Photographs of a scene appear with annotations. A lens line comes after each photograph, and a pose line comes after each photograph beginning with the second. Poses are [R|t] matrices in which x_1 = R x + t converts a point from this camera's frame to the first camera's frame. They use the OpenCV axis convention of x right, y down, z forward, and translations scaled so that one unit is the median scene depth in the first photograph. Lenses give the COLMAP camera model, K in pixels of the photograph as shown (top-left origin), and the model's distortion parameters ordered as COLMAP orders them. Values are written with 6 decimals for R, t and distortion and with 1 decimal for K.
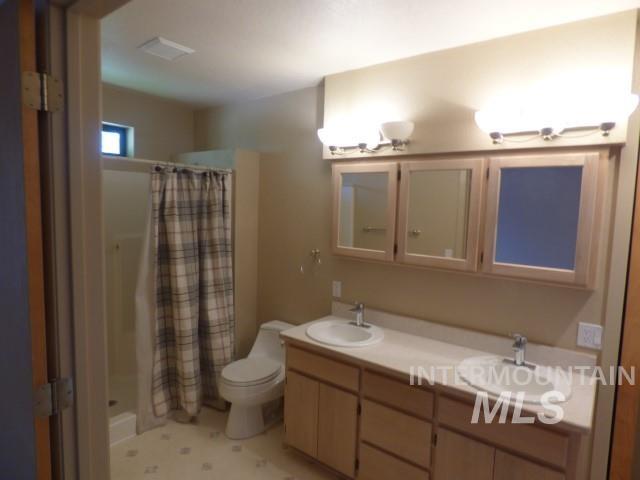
lens RADIAL K [[381.7, 0, 321.8], [0, 381.7, 239.8], [0, 0, 1]] dist [-0.002977, -0.015613]
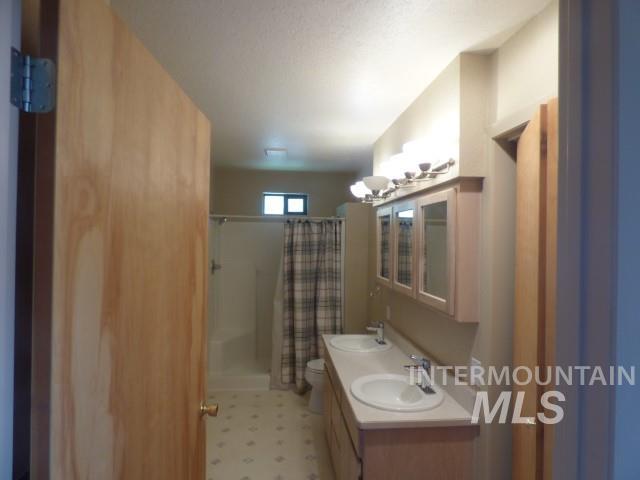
lens RADIAL K [[381.7, 0, 321.8], [0, 381.7, 239.8], [0, 0, 1]] dist [-0.002977, -0.015613]
pose [[0.688958, -0.021340, -0.724487, 0.823874], [-0.058520, 0.994665, -0.084949, 0.017585], [0.722435, 0.100924, 0.684034, 0.014527]]
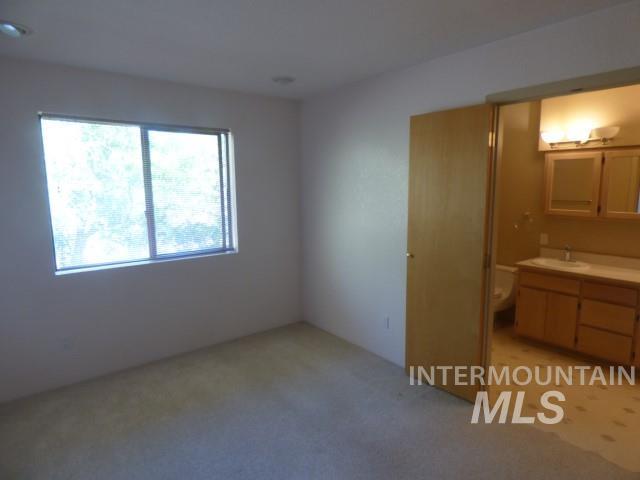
lens RADIAL K [[381.7, 0, 321.8], [0, 381.7, 239.8], [0, 0, 1]] dist [-0.002977, -0.015613]
pose [[0.968017, -0.001503, -0.250879, -0.454505], [0.013019, 0.998936, 0.044249, 0.059773], [0.250546, -0.046100, 0.967006, -0.681242]]
